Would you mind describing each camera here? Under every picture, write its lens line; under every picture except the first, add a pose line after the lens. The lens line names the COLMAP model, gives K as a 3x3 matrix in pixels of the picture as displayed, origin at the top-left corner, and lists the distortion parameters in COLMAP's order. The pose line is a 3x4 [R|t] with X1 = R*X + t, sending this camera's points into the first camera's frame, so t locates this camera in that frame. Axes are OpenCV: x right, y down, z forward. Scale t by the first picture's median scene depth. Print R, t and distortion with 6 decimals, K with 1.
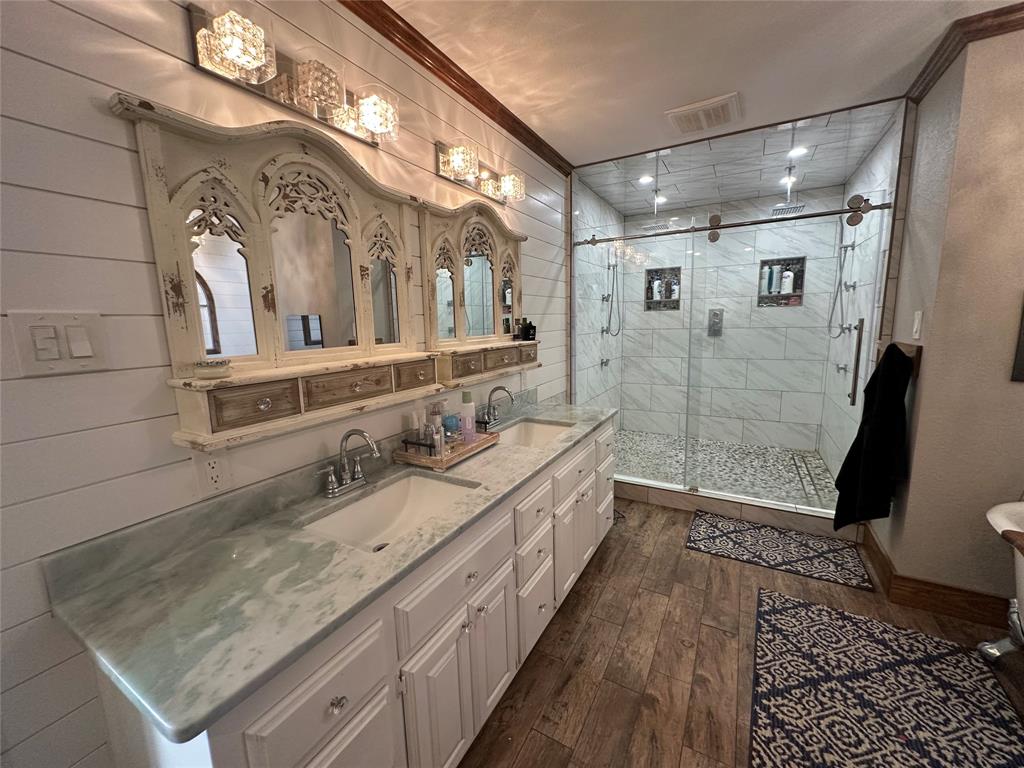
lens RADIAL K [[411.1, 0, 508.7], [0, 411.1, 383.8], [0, 0, 1]] dist [-0.000348, -0.000286]
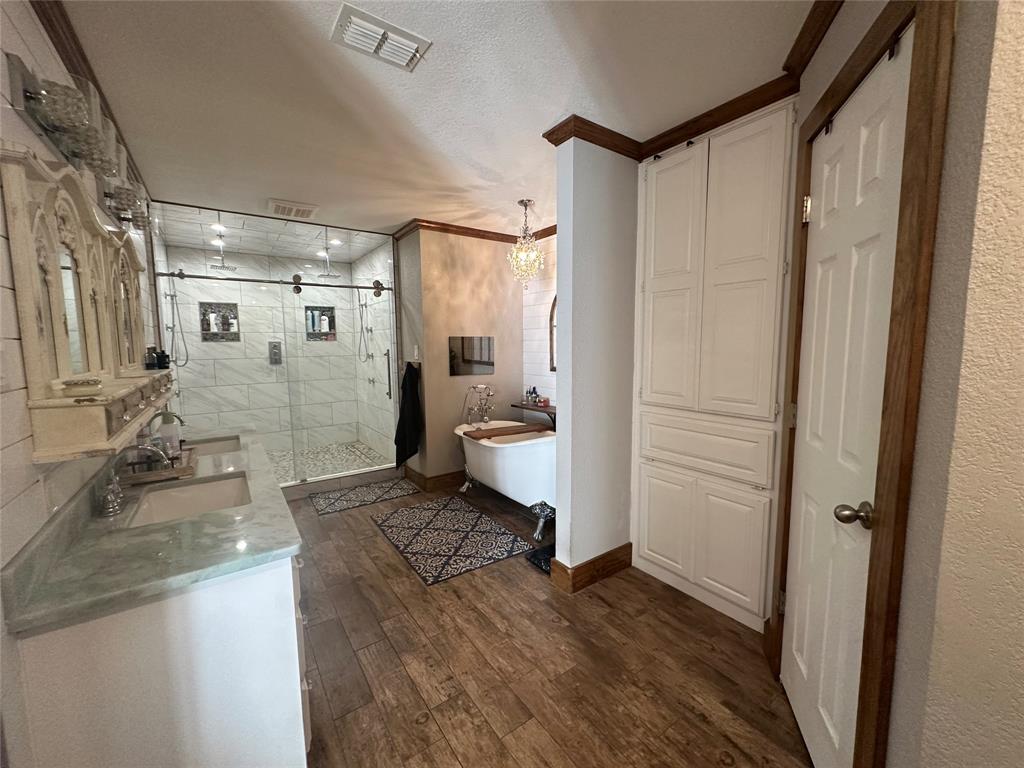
lens RADIAL K [[411.1, 0, 513.4], [0, 411.1, 384.3], [0, 0, 1]] dist [-0.000348, -0.000286]
pose [[0.420690, -0.071323, 0.904396, -0.396058], [0.140679, 0.989975, 0.012633, 0.033226], [-0.896231, 0.121915, 0.426506, -0.166748]]
